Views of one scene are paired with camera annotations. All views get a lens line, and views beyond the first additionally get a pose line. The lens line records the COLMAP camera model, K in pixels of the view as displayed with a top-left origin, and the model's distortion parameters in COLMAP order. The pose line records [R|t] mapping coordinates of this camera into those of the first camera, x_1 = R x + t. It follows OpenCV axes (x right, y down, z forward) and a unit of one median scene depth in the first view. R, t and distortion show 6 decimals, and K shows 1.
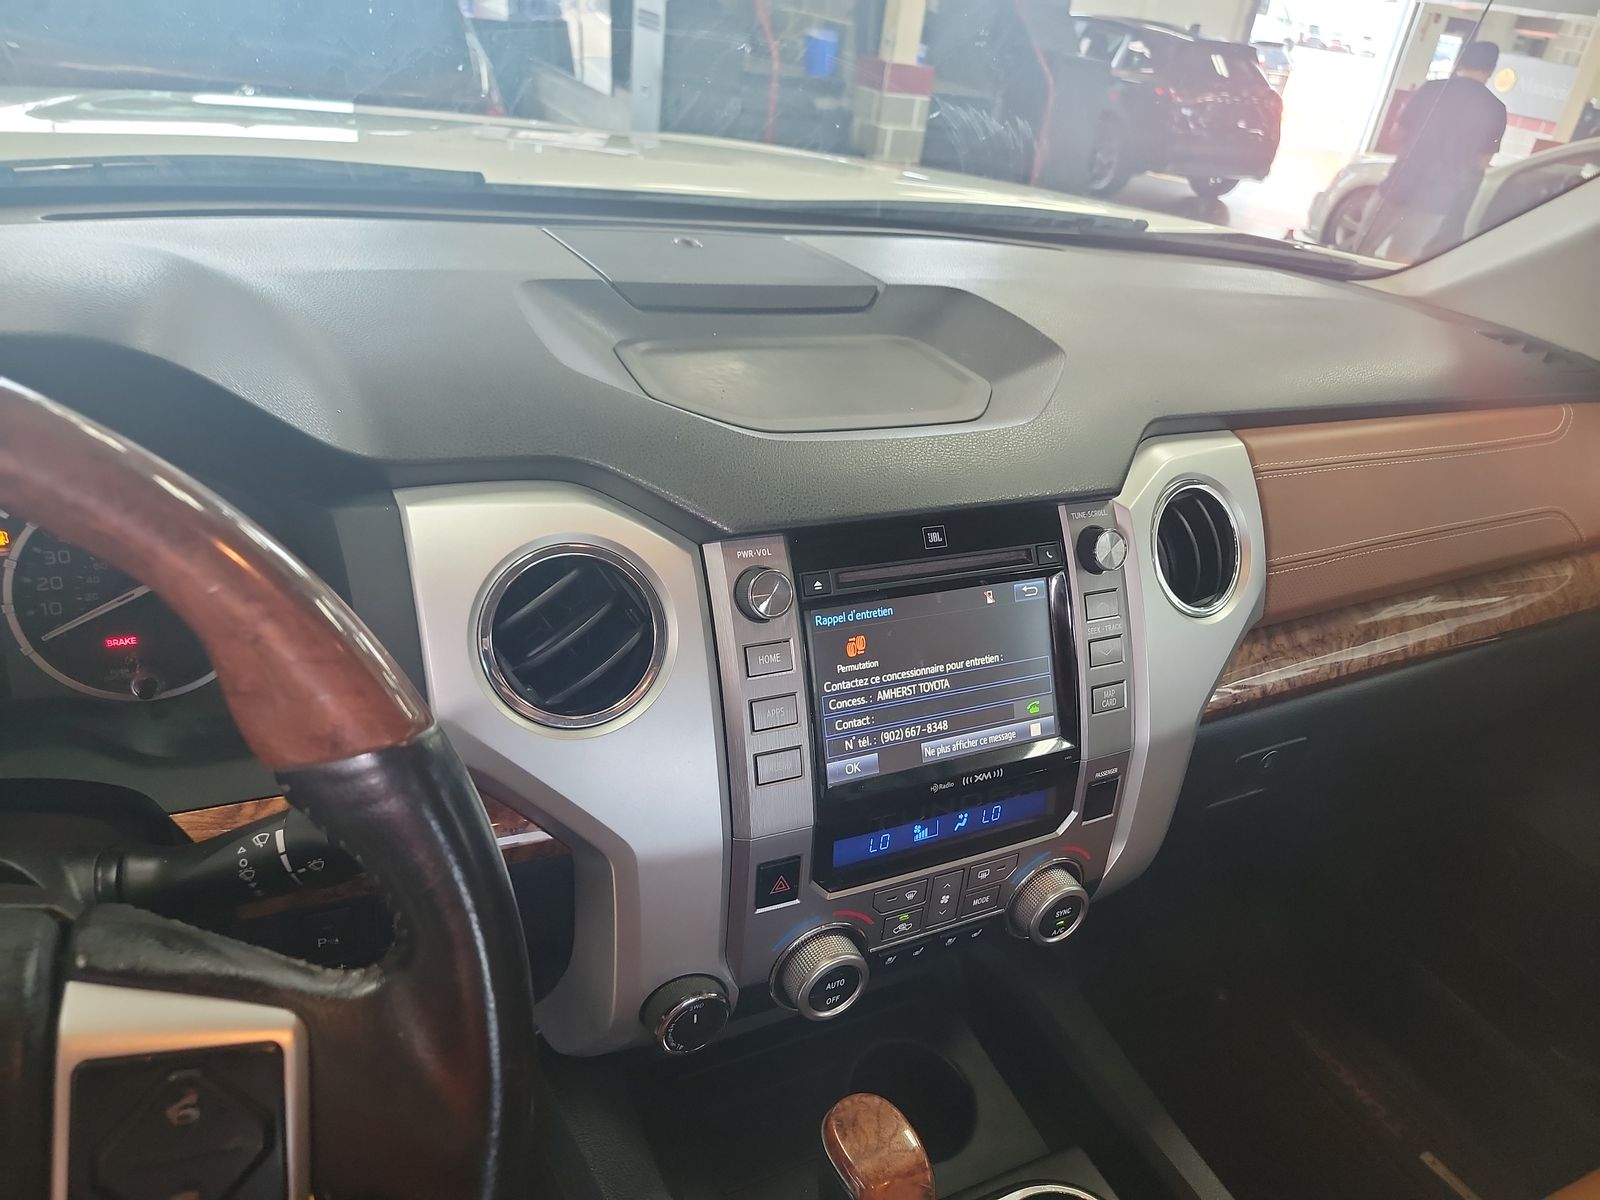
lens RADIAL K [[1130.3, 0, 800.0], [0, 1130.3, 600.0], [0, 0, 1]] dist [0.087189, -0.083211]
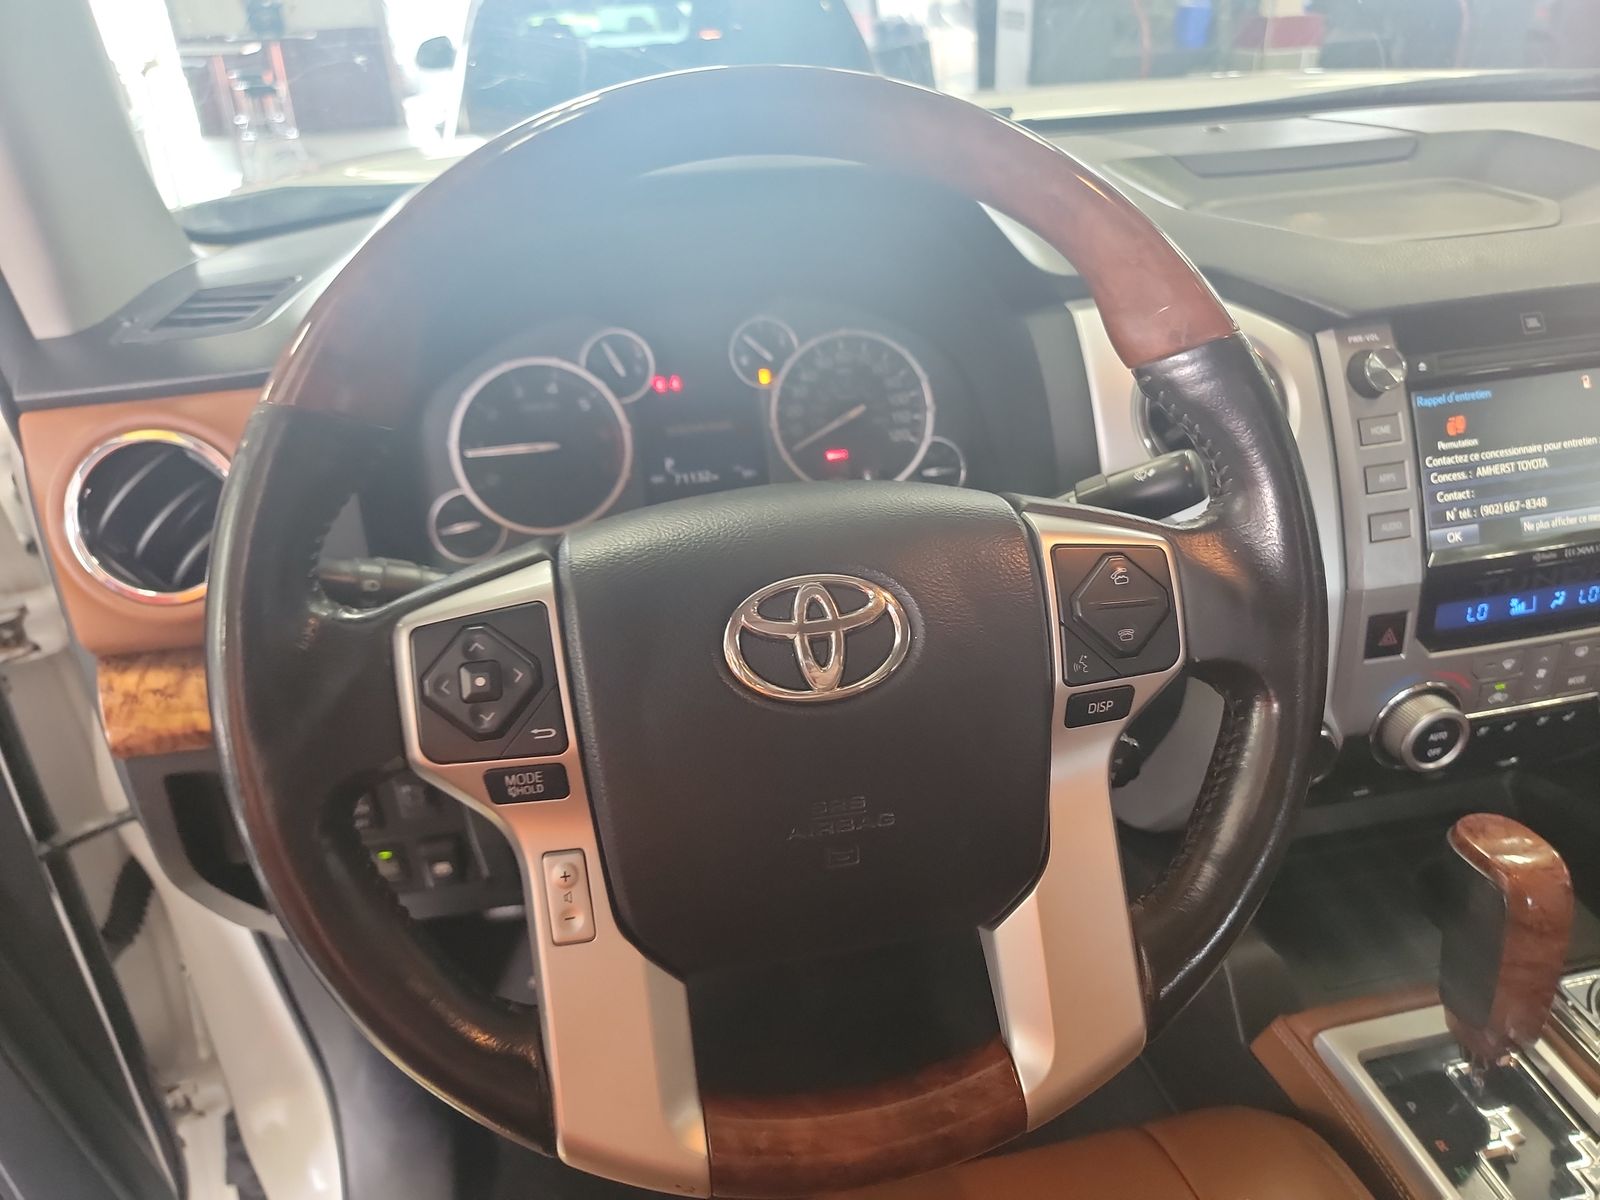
lens RADIAL K [[1130.3, 0, 800.0], [0, 1130.3, 600.0], [0, 0, 1]] dist [0.087189, -0.083211]
pose [[0.952941, -0.024746, -0.302144, -0.219796], [0.021351, 0.999666, -0.014532, 0.209654], [0.302403, 0.007397, 0.953151, -0.256058]]
